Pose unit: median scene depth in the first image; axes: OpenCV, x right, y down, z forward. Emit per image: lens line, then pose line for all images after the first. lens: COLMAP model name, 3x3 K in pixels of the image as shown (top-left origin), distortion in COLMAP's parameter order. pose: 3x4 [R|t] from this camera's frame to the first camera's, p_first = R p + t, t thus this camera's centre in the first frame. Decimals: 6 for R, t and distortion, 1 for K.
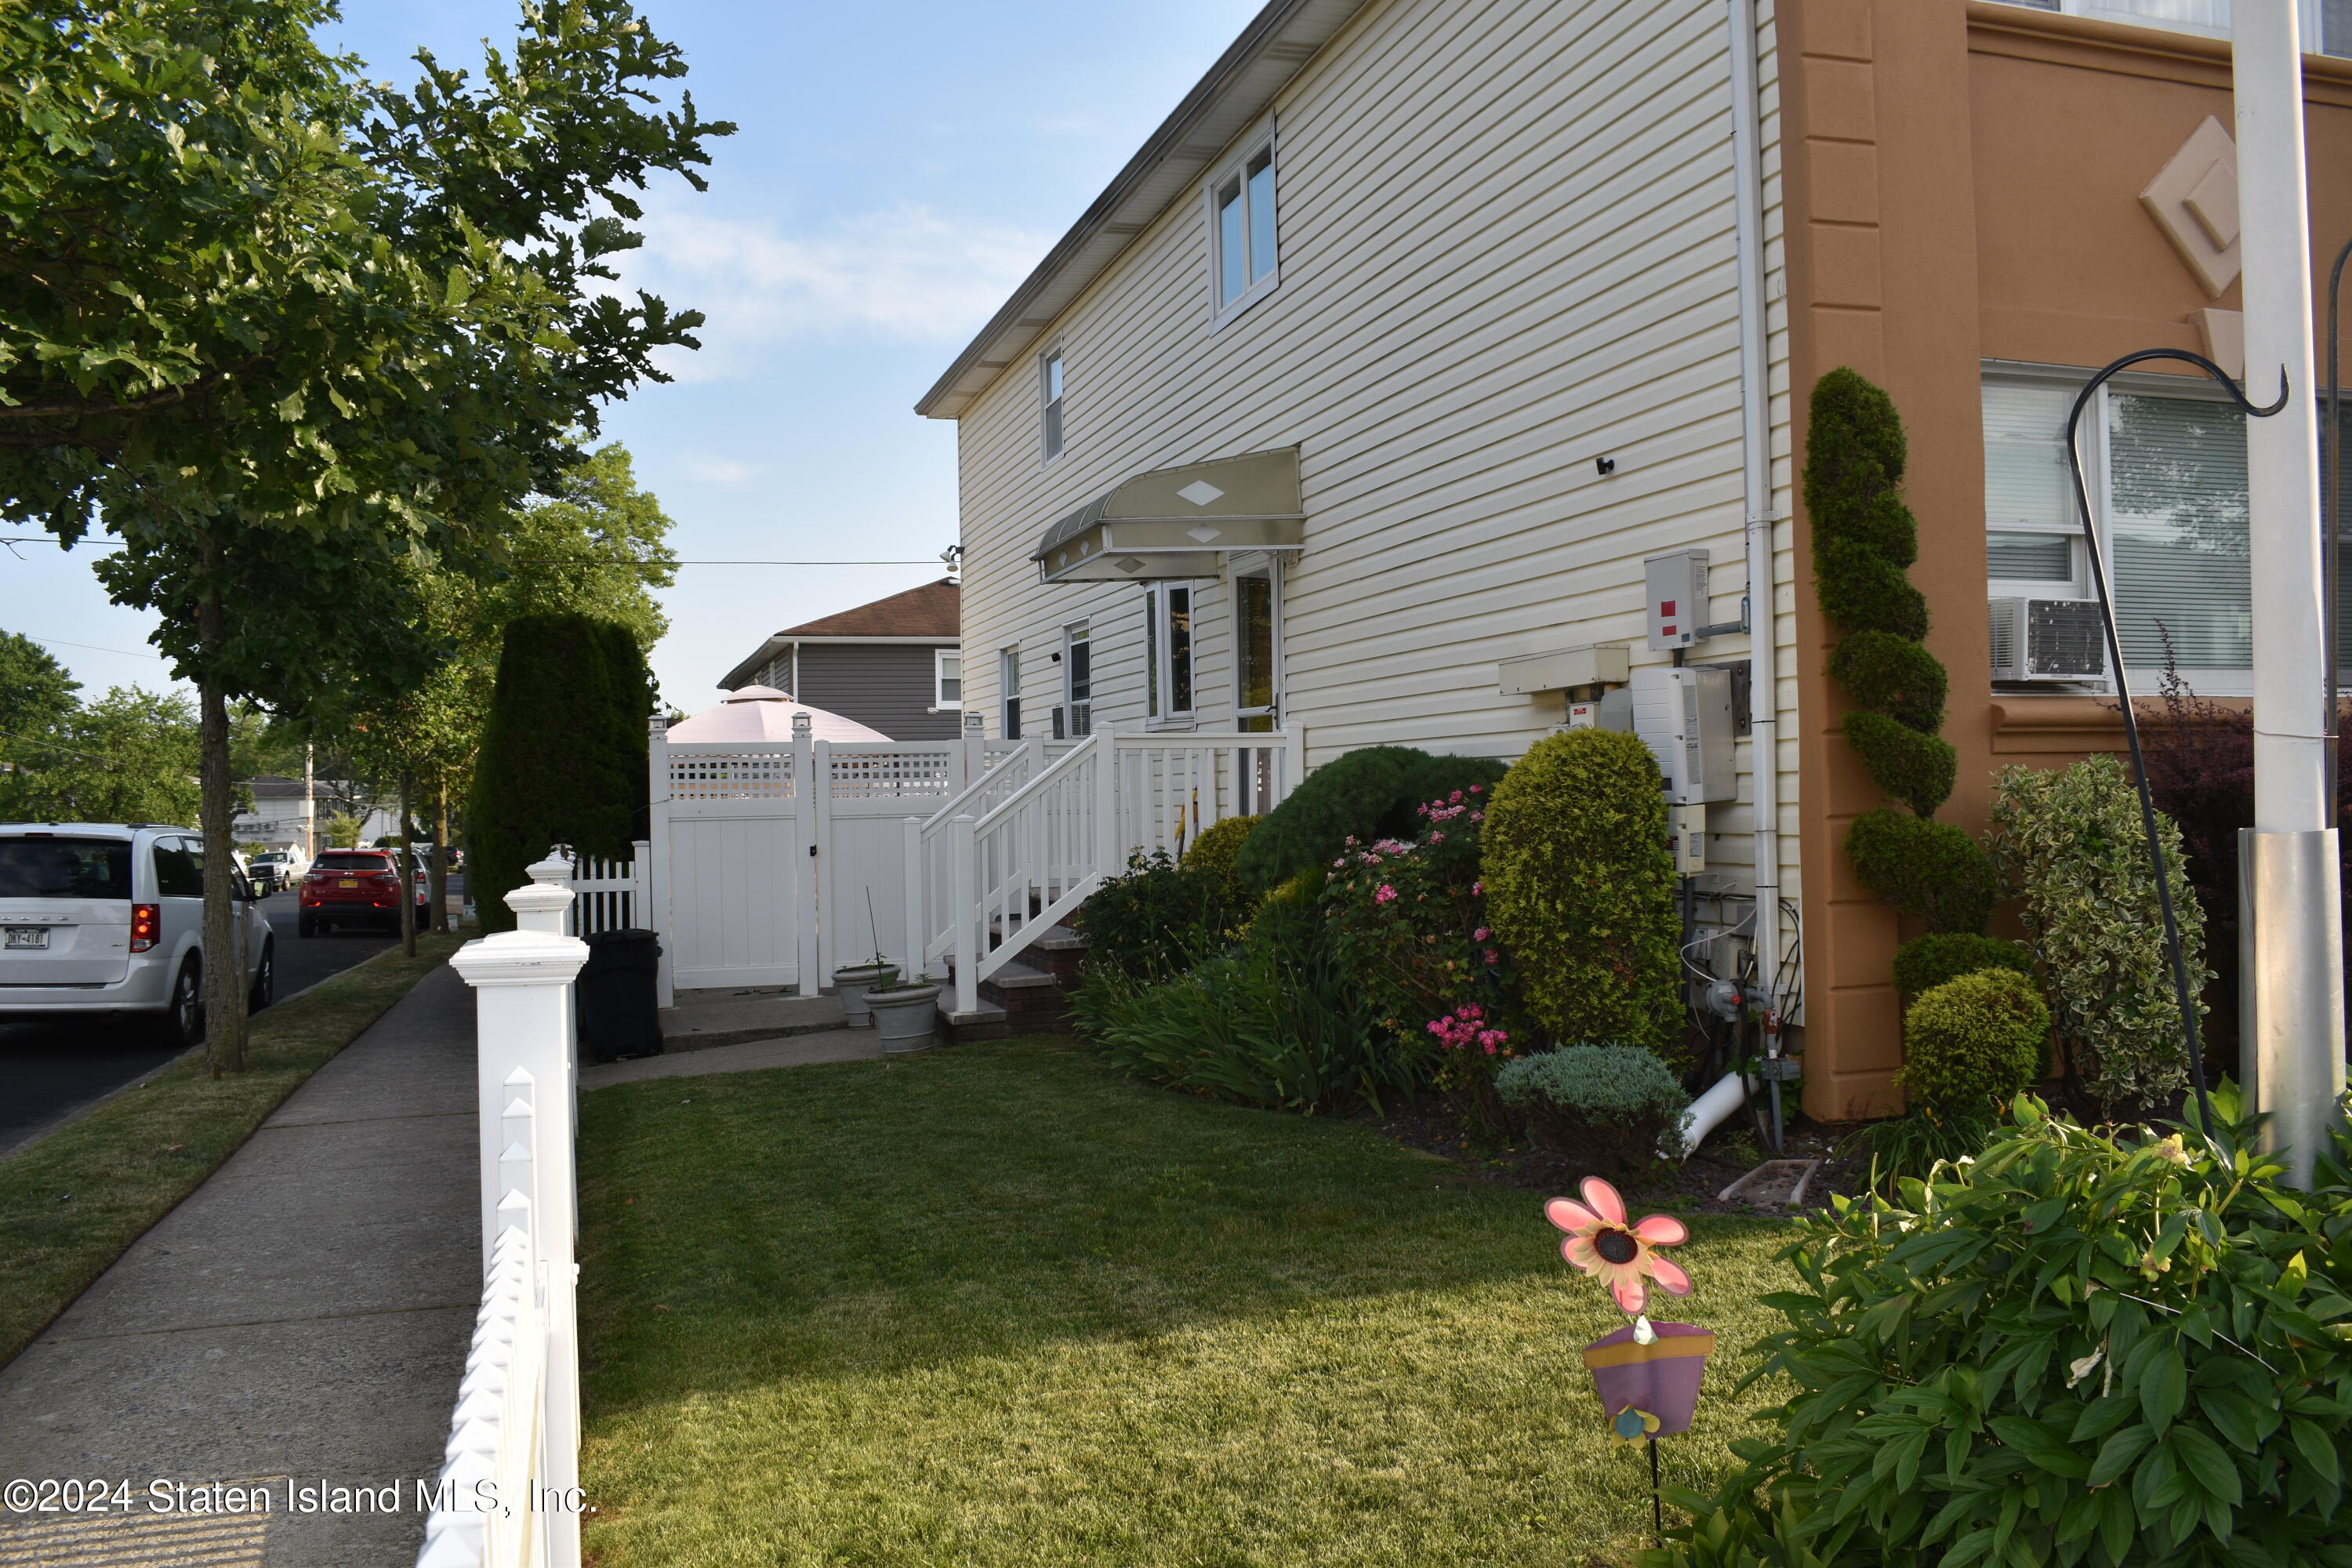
lens RADIAL K [[2024.5, 0, 1176.0], [0, 2024.5, 784.0], [0, 0, 1]] dist [-0.090055, 0.017306]
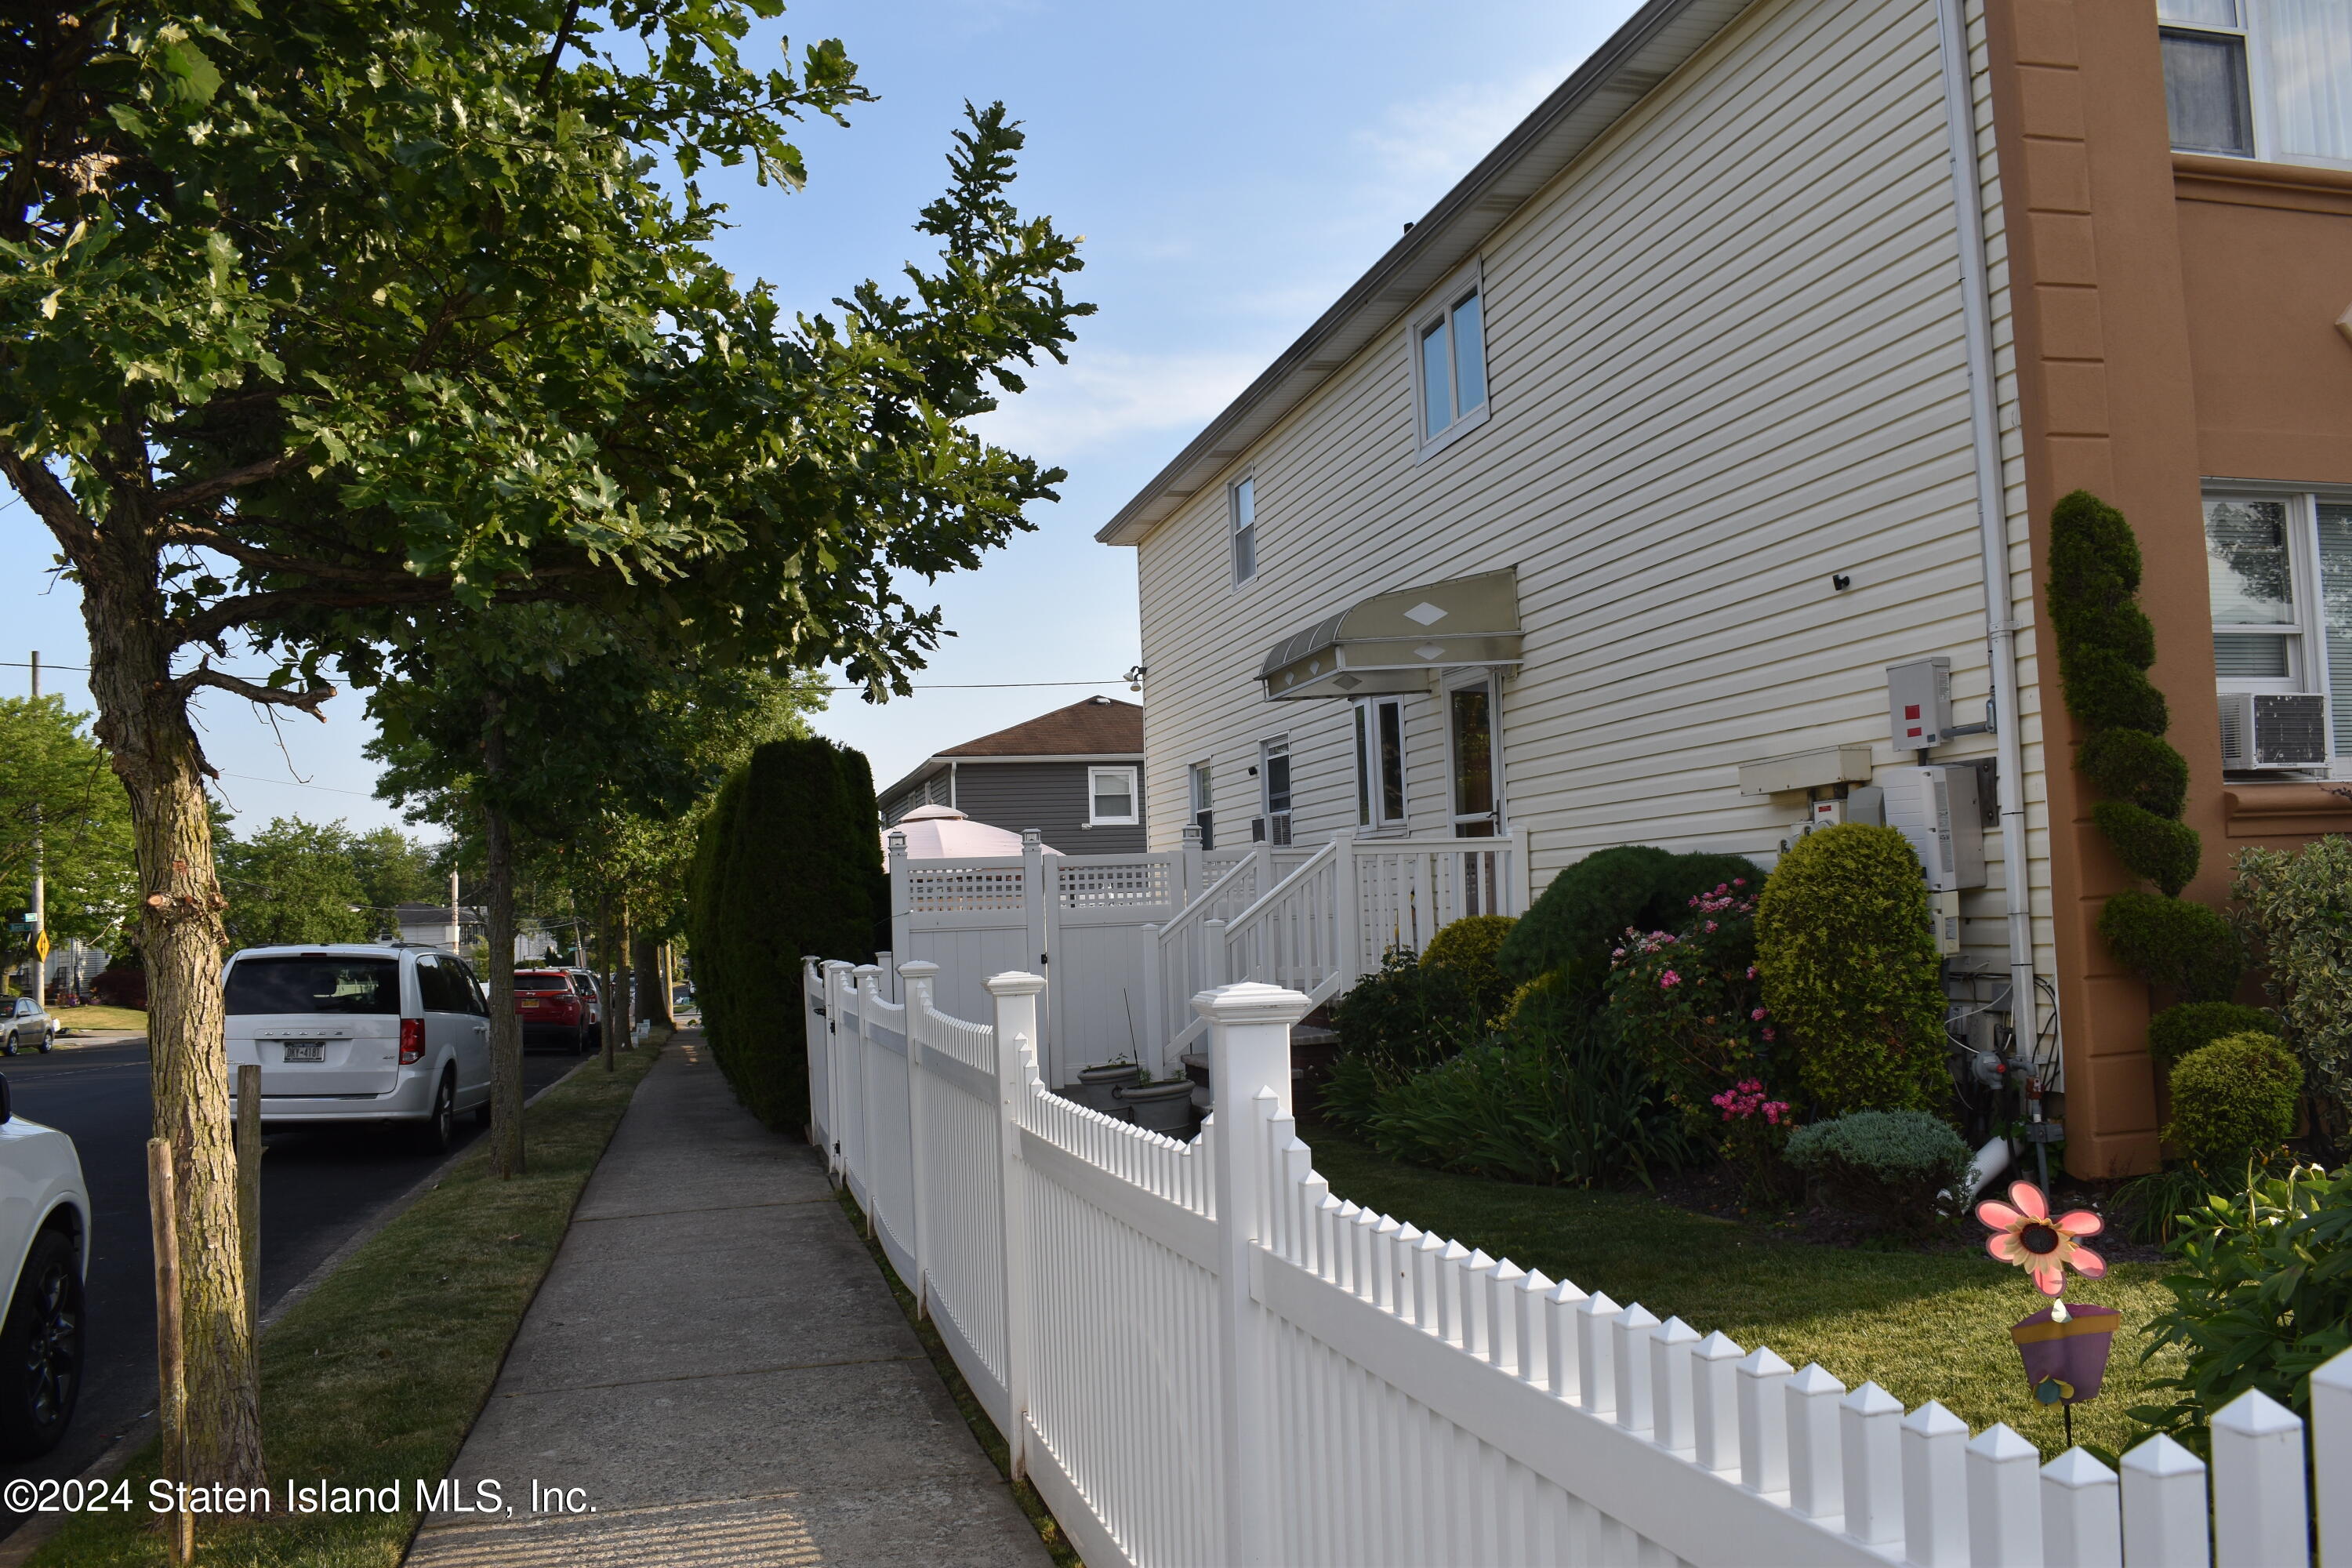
lens RADIAL K [[2024.5, 0, 1176.0], [0, 2024.5, 784.0], [0, 0, 1]] dist [-0.090055, 0.017306]
pose [[0.998249, -0.021492, -0.055110, -0.101134], [0.018359, 0.998221, -0.056726, 0.006154], [0.056231, 0.055615, 0.996868, -0.105412]]
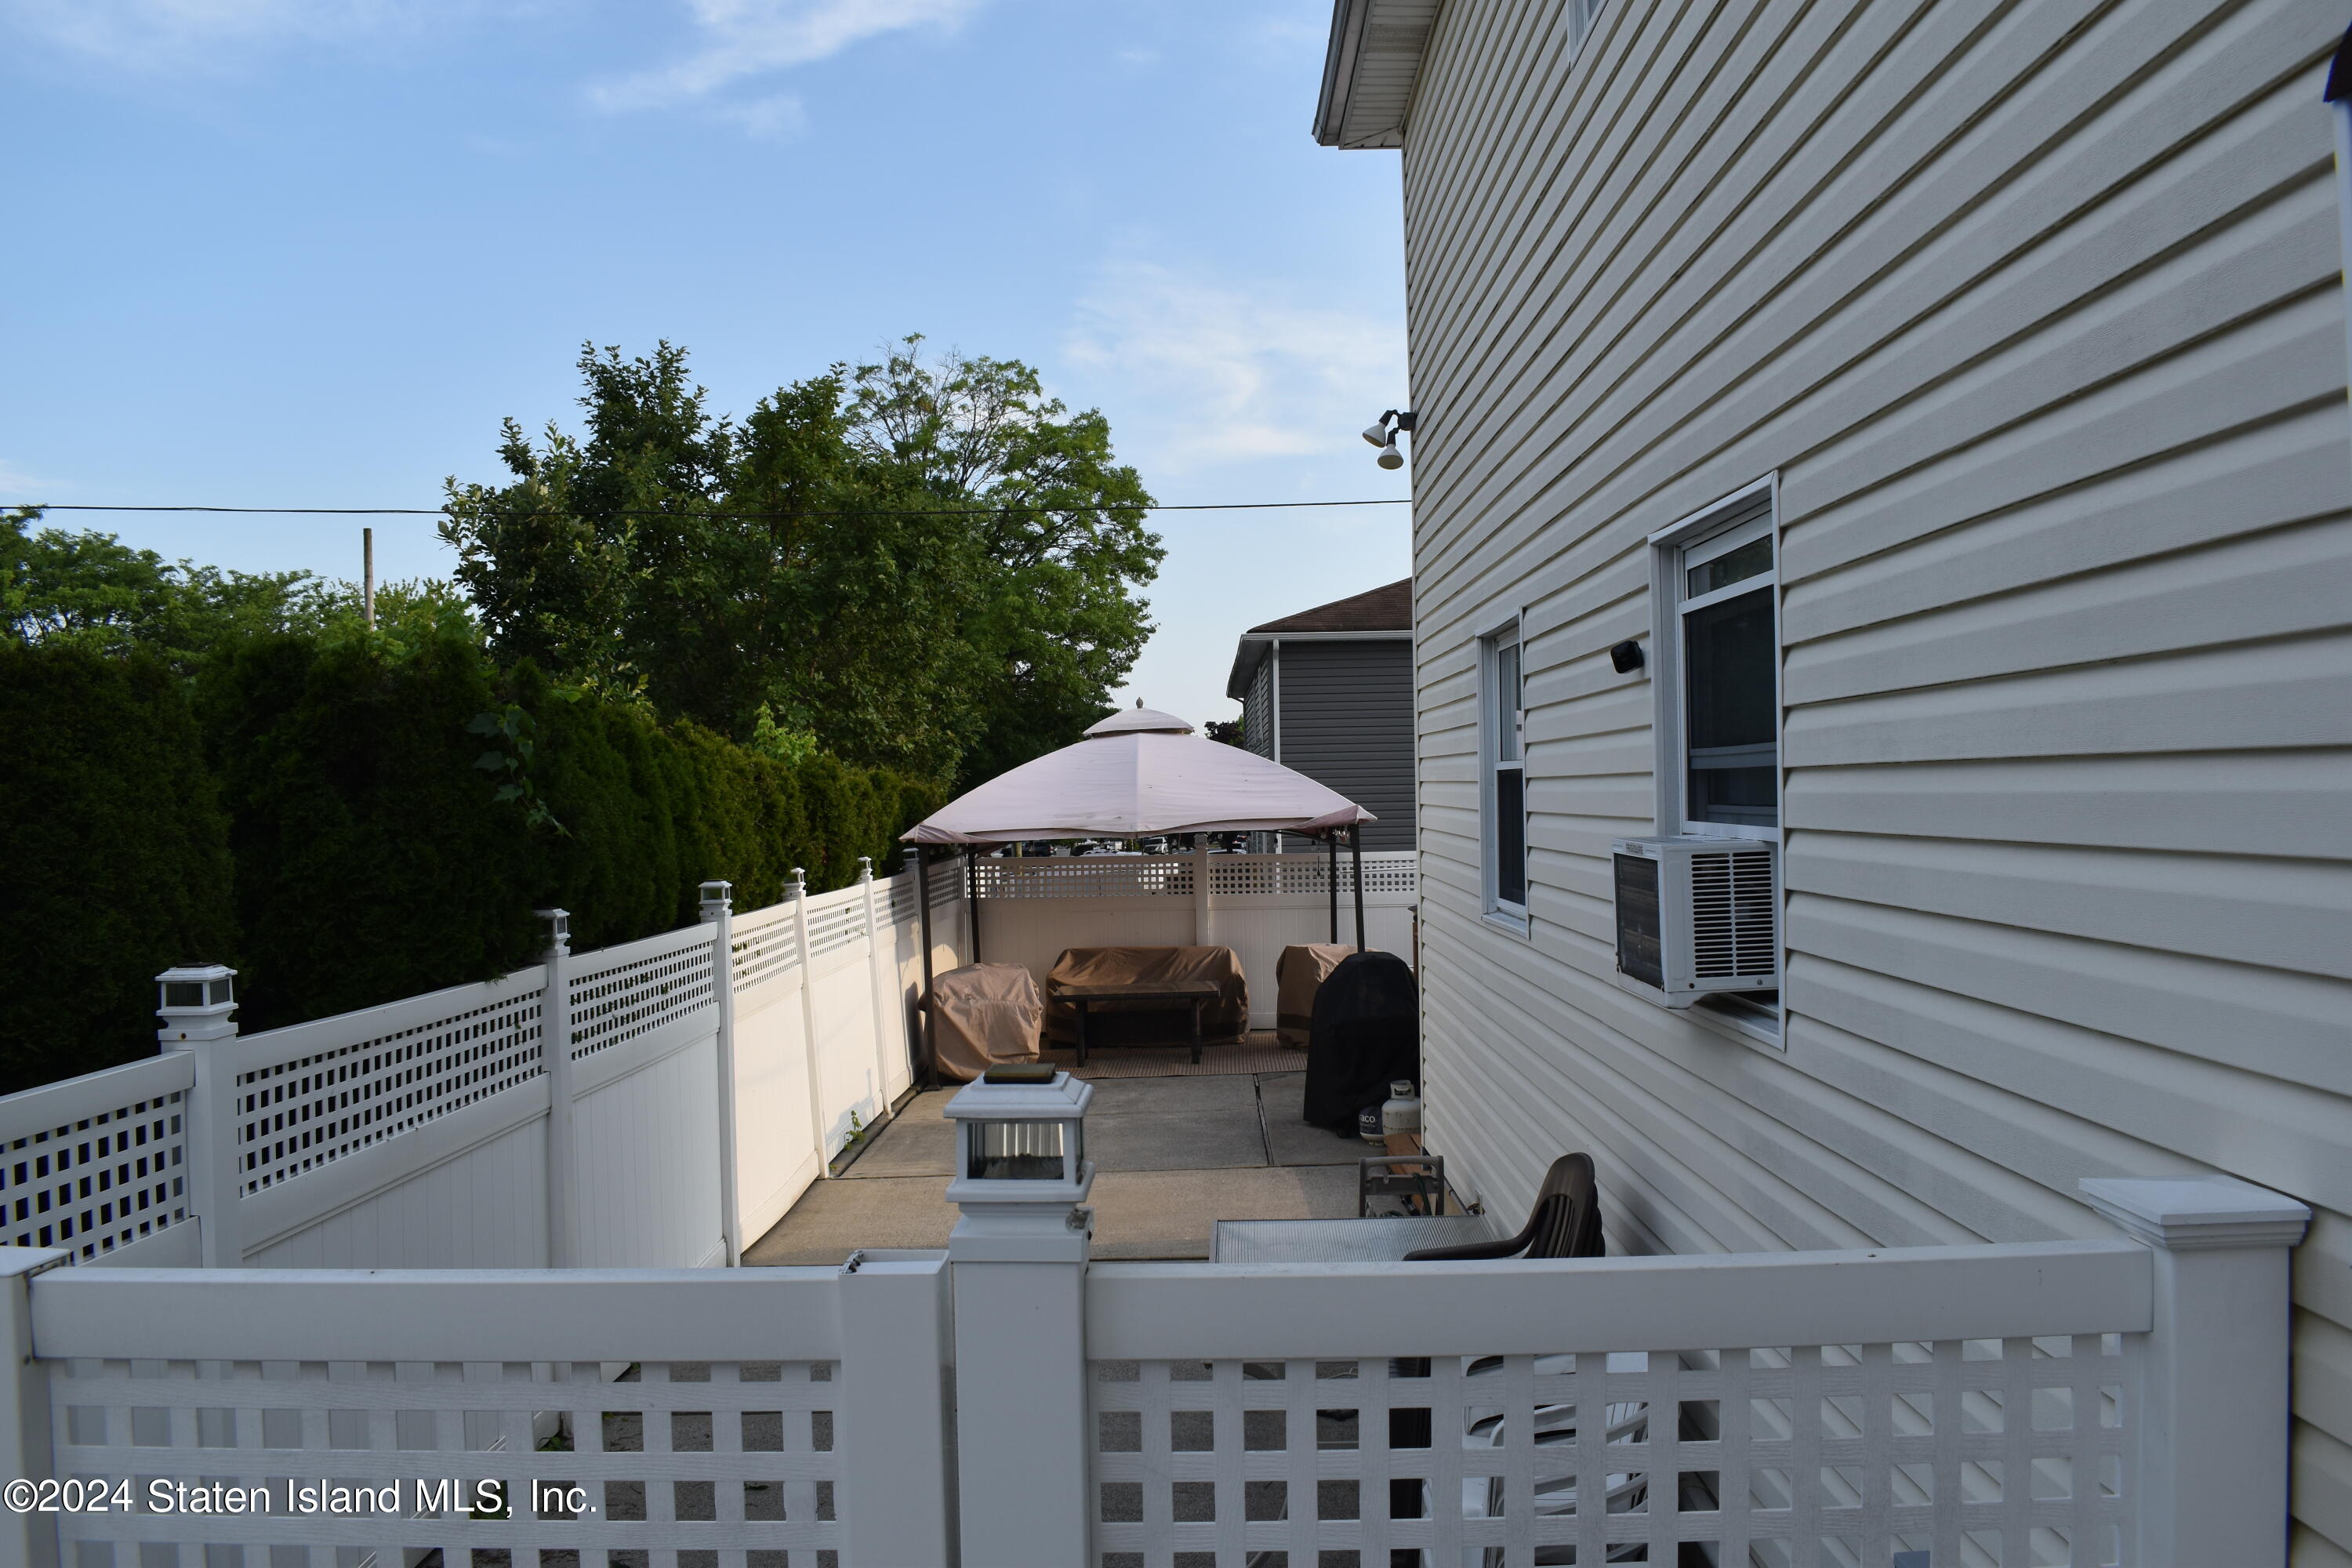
lens RADIAL K [[1825.2, 0, 1176.0], [0, 1825.2, 784.0], [0, 0, 1]] dist [-0.094732, -0.000564]
pose [[0.954282, 0.000878, -0.298907, -0.106213], [0.000872, 0.999983, 0.005720, -0.112347], [0.298907, -0.005719, 0.954265, 1.793731]]
